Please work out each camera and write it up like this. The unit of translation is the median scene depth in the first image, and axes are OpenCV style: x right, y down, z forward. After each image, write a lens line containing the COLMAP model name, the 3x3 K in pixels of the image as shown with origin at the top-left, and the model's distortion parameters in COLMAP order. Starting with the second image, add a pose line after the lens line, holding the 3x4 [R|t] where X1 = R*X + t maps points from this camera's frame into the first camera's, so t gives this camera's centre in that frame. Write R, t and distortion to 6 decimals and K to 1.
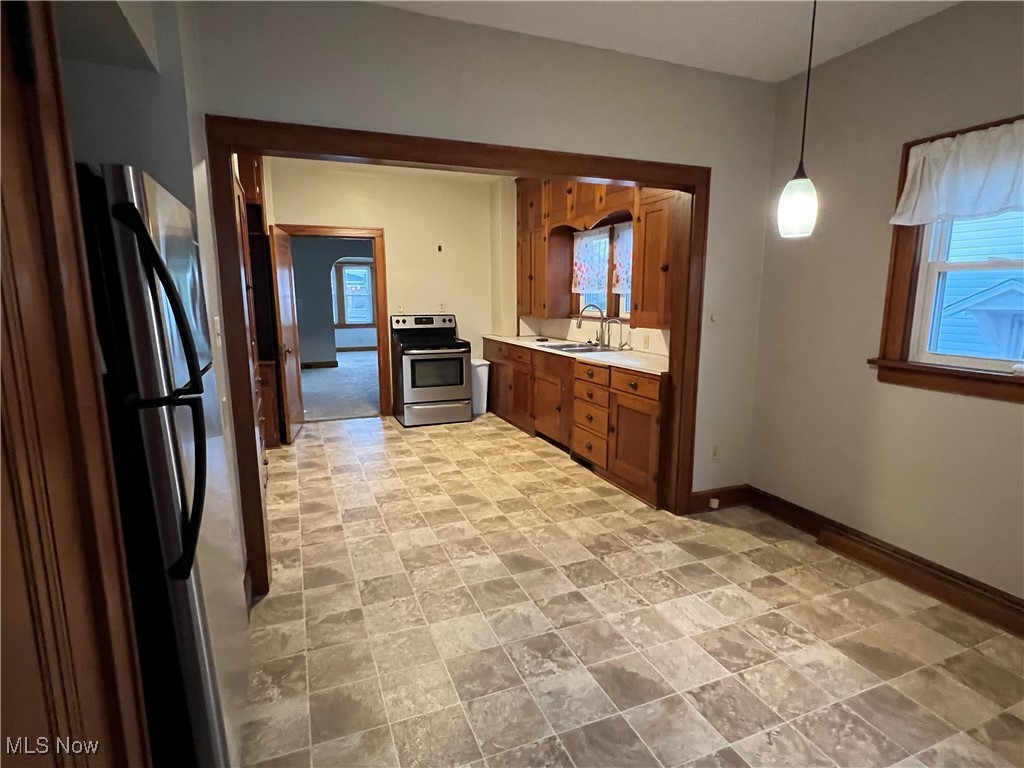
lens RADIAL K [[541.4, 0, 517.2], [0, 541.4, 391.3], [0, 0, 1]] dist [-0.006736, 0.000218]
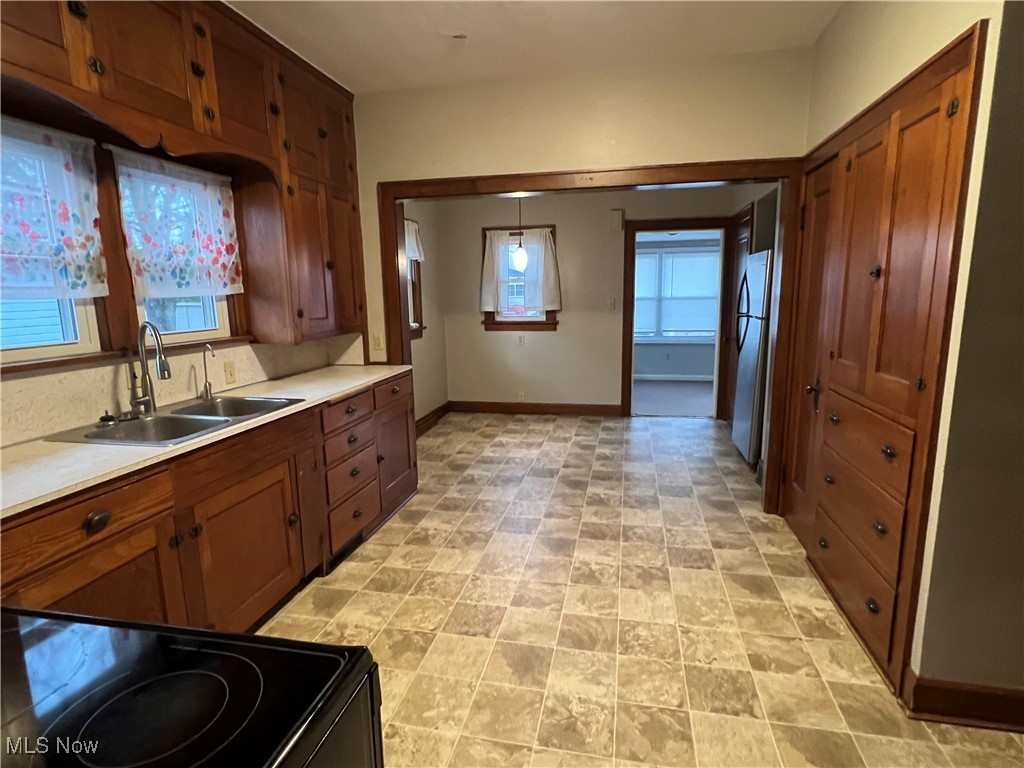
lens RADIAL K [[541.4, 0, 517.7], [0, 541.4, 381.7], [0, 0, 1]] dist [-0.006736, 0.000218]
pose [[-0.828064, -0.075790, 0.555487, -0.490033], [0.117239, 0.945504, 0.303772, -0.292401], [-0.548238, 0.316667, -0.774052, 1.638982]]
